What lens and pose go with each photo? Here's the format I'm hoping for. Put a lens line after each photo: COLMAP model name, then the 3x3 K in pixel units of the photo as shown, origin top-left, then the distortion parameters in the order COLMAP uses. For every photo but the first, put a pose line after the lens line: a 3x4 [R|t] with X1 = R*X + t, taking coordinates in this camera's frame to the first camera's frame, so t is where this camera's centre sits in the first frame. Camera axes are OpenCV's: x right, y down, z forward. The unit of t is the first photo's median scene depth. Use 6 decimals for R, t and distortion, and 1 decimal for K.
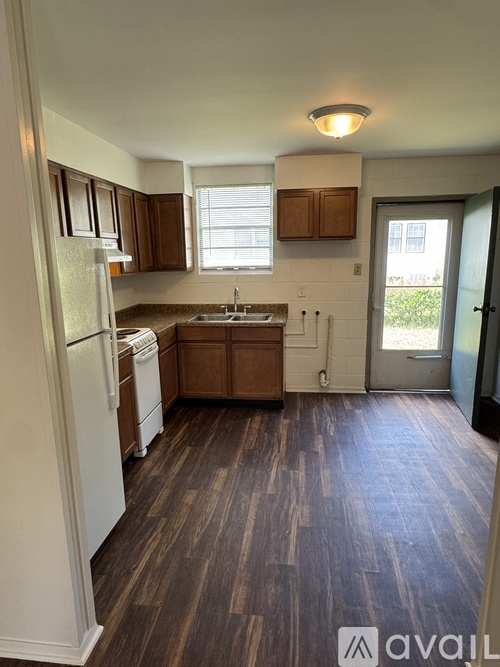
lens RADIAL K [[409.7, 0, 249.6], [0, 409.7, 334.3], [0, 0, 1]] dist [0.002387, 0.000343]
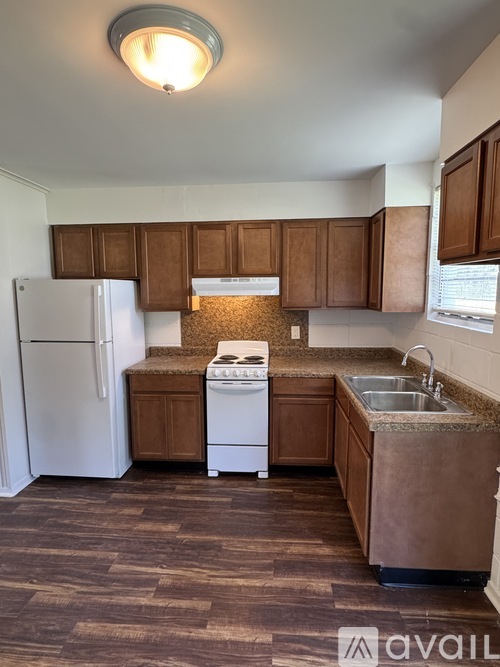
lens RADIAL K [[362.5, 0, 248.8], [0, 362.5, 333.2], [0, 0, 1]] dist [0.000857, 0.000175]
pose [[0.045290, 0.133293, -0.990041, 0.687966], [-0.186319, 0.974795, 0.122717, -0.220022], [0.981445, 0.178905, 0.068983, 1.040337]]
